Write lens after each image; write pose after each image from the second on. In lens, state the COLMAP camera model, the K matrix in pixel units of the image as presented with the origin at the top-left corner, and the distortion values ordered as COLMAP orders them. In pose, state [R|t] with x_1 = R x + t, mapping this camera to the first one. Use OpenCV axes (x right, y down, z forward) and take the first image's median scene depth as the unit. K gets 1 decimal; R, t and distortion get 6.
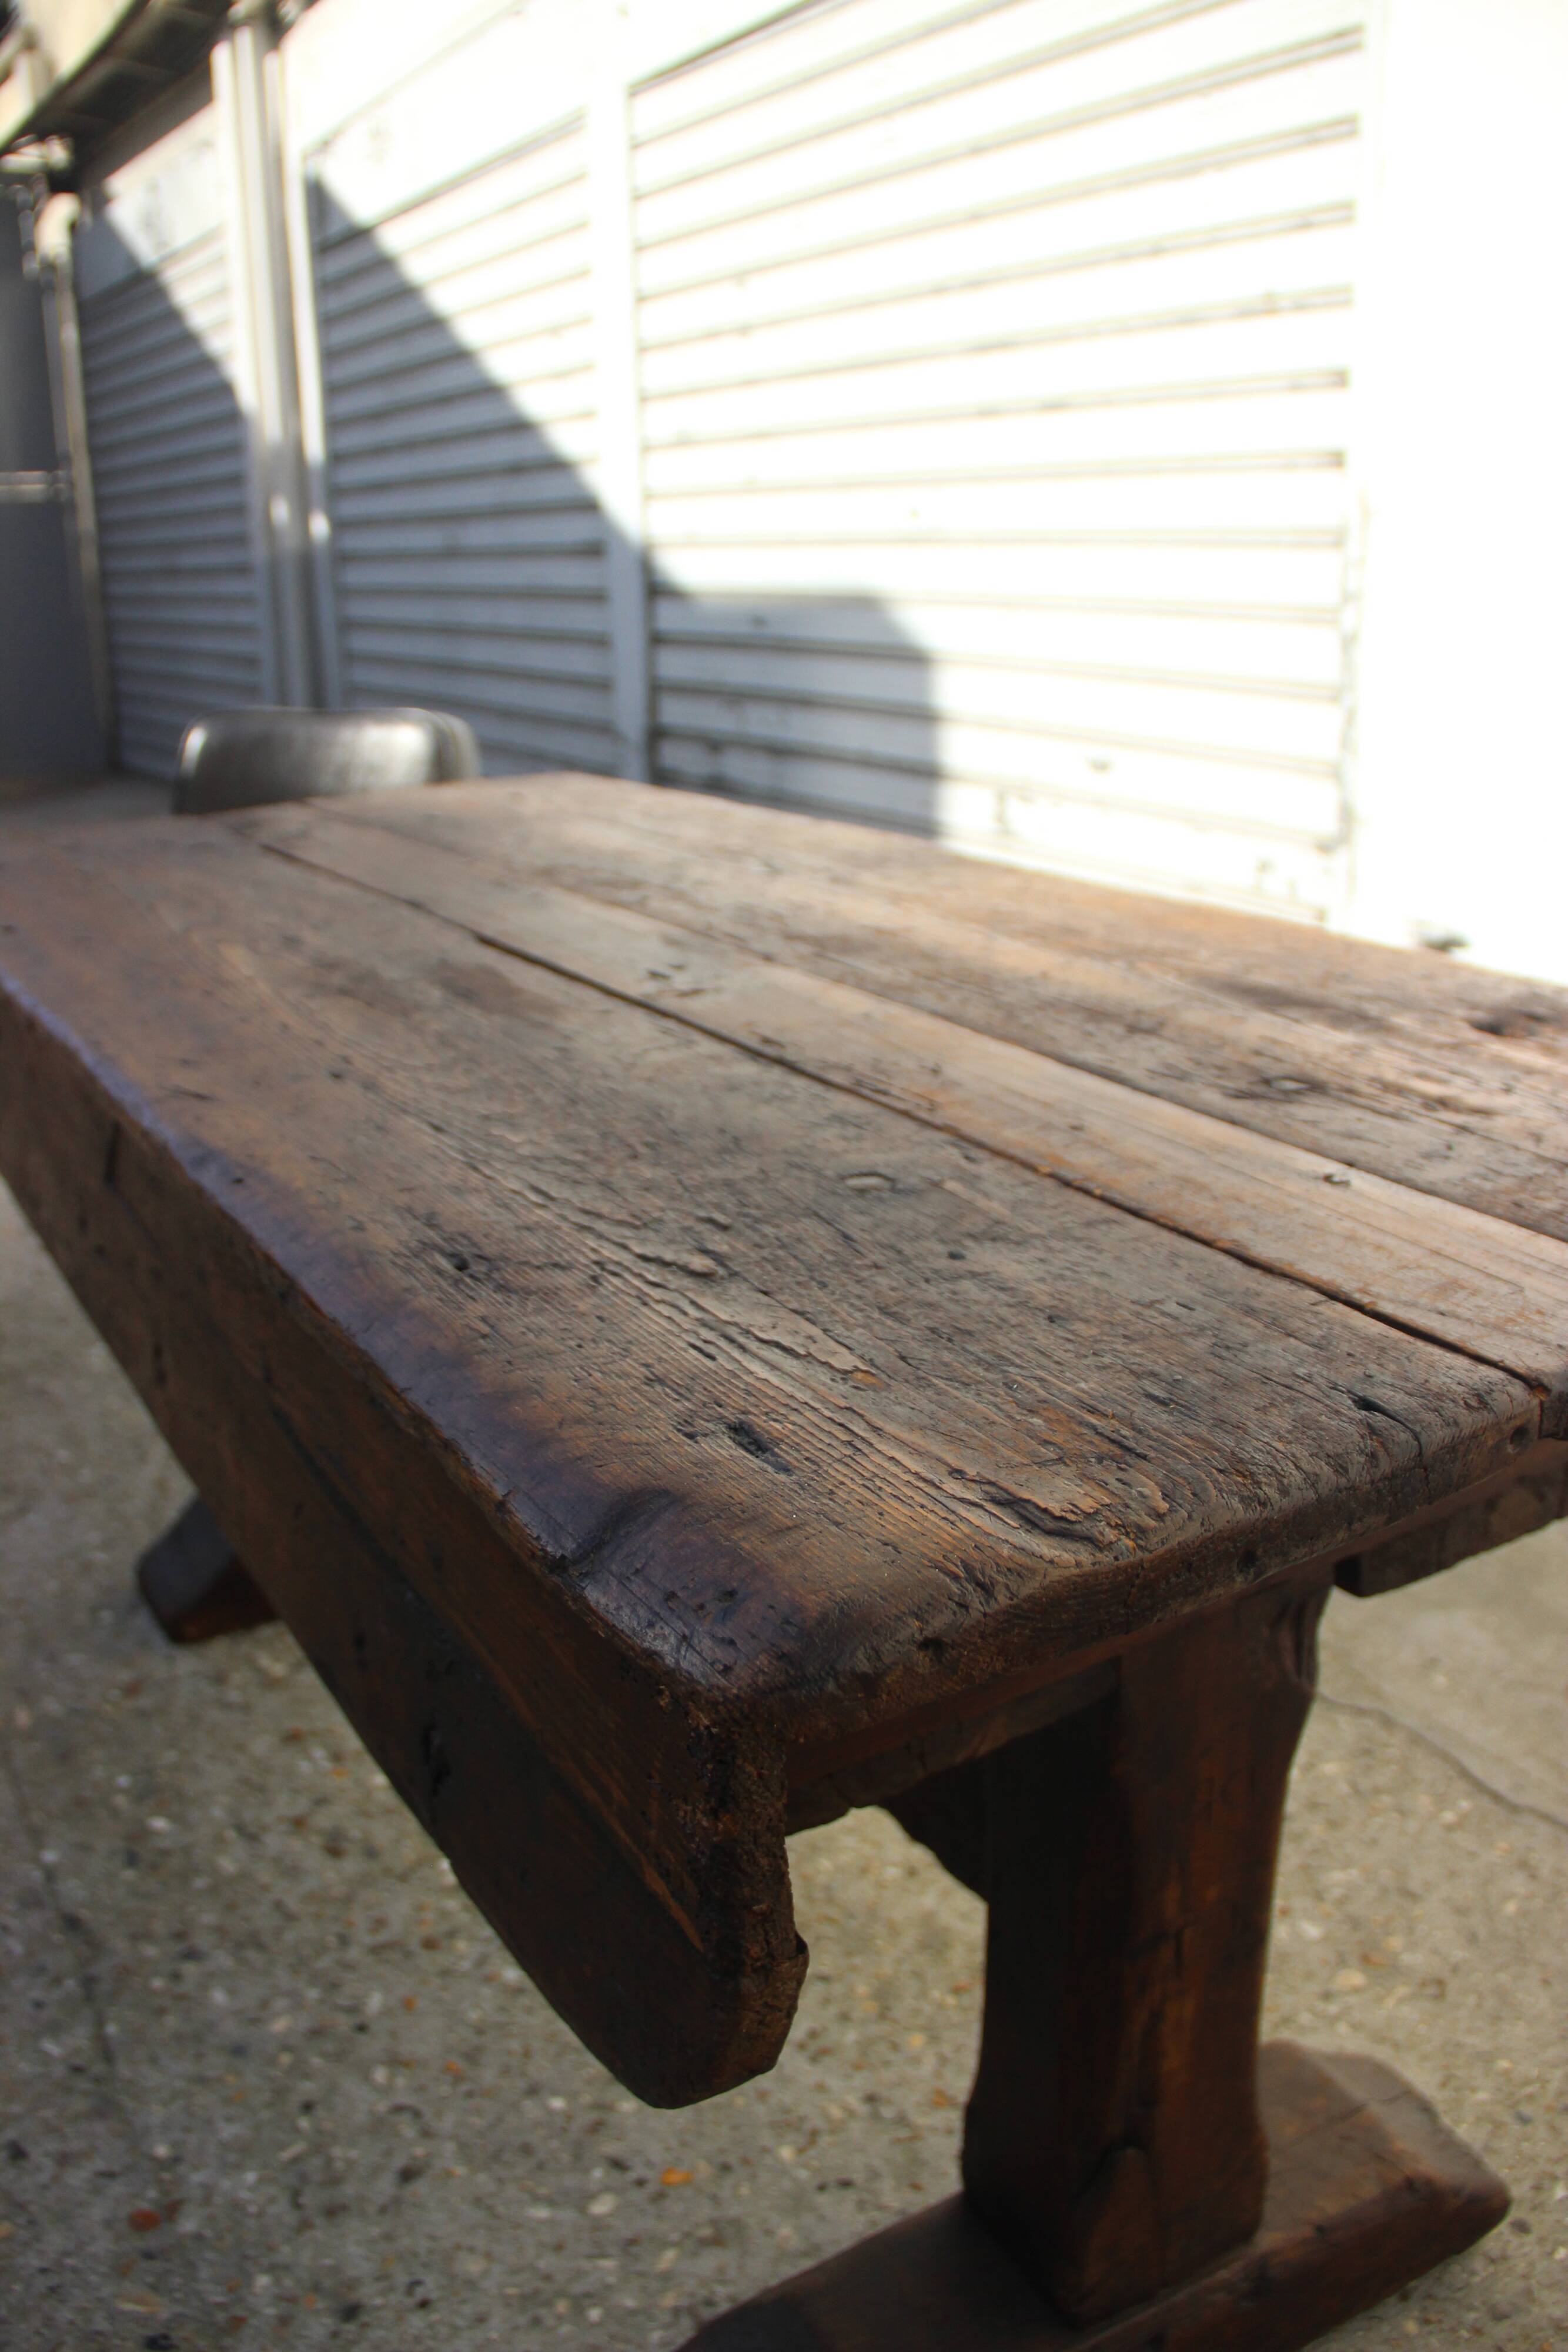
lens RADIAL K [[1910.3, 0, 756.9], [0, 1910.3, 1230.2], [0, 0, 1]] dist [-0.193100, 0.119524]
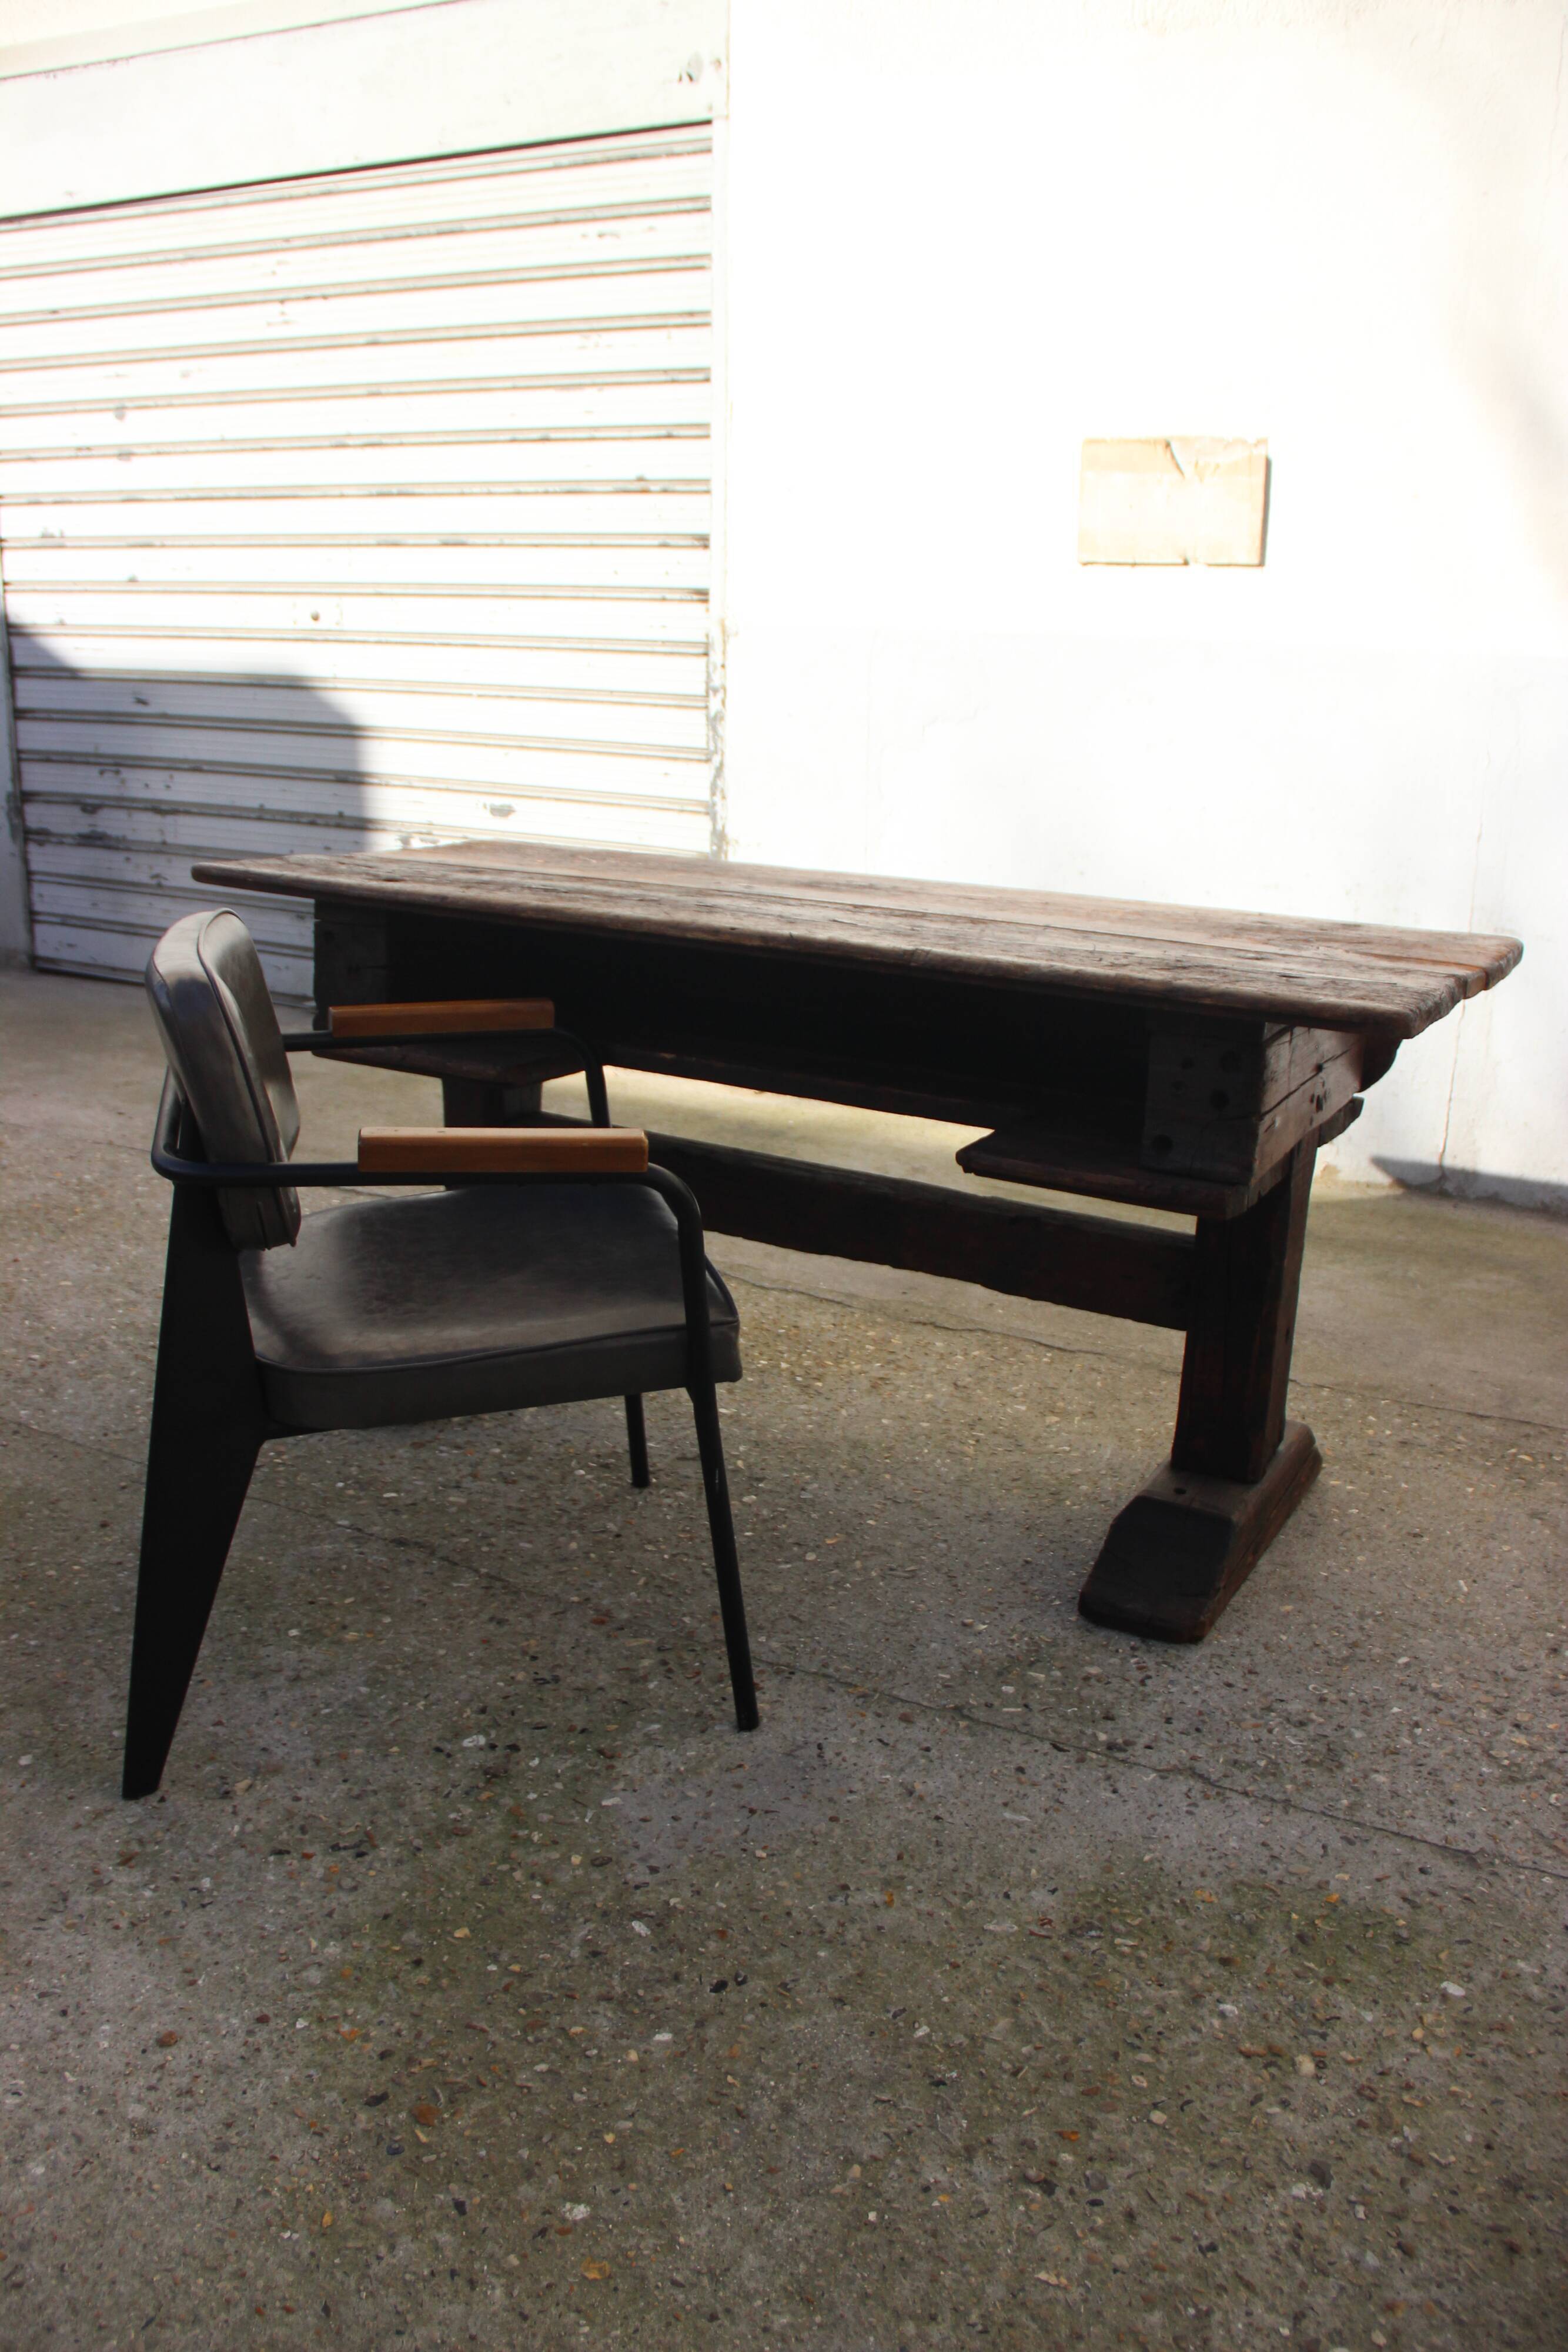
lens RADIAL K [[1964.8, 0, 751.0], [0, 1964.8, 1153.7], [0, 0, 1]] dist [-0.182390, 0.148375]
pose [[0.864445, -0.106357, 0.491349, -0.447513], [0.136599, 0.990286, -0.025966, 0.063912], [-0.483814, 0.089564, 0.870576, -0.321203]]
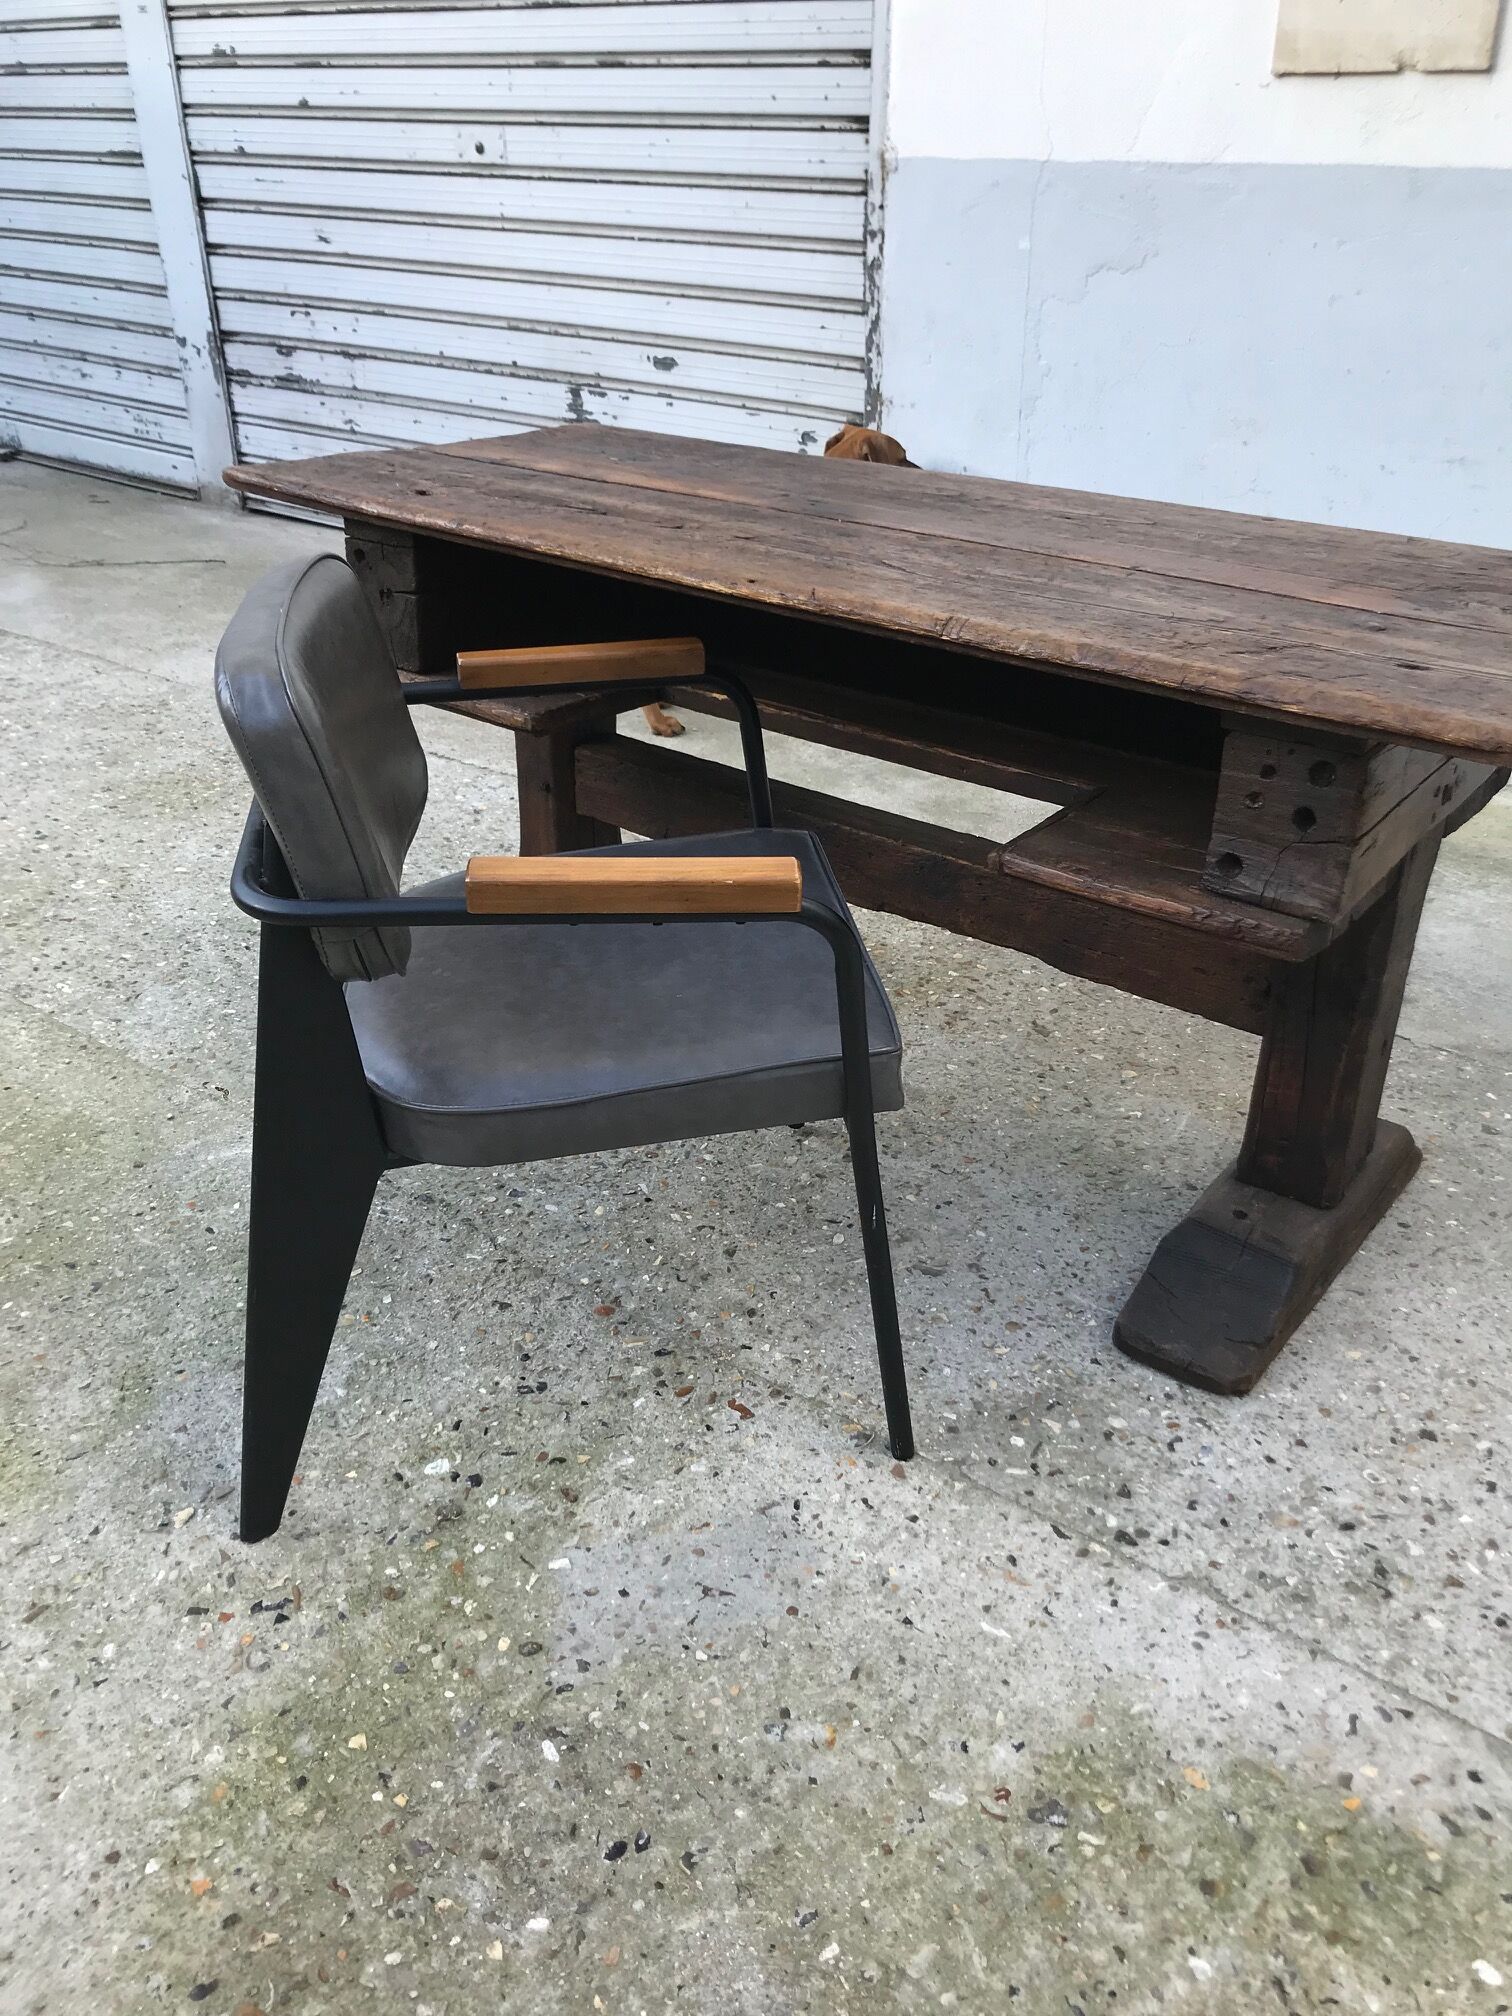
lens RADIAL K [[1642.8, 0, 757.2], [0, 1642.8, 988.1], [0, 0, 1]] dist [0.008027, -0.004902]
pose [[0.925445, -0.164824, 0.341153, -0.278541], [0.112902, 0.979479, 0.166956, -0.000786], [-0.361671, -0.115991, 0.925062, -0.190739]]
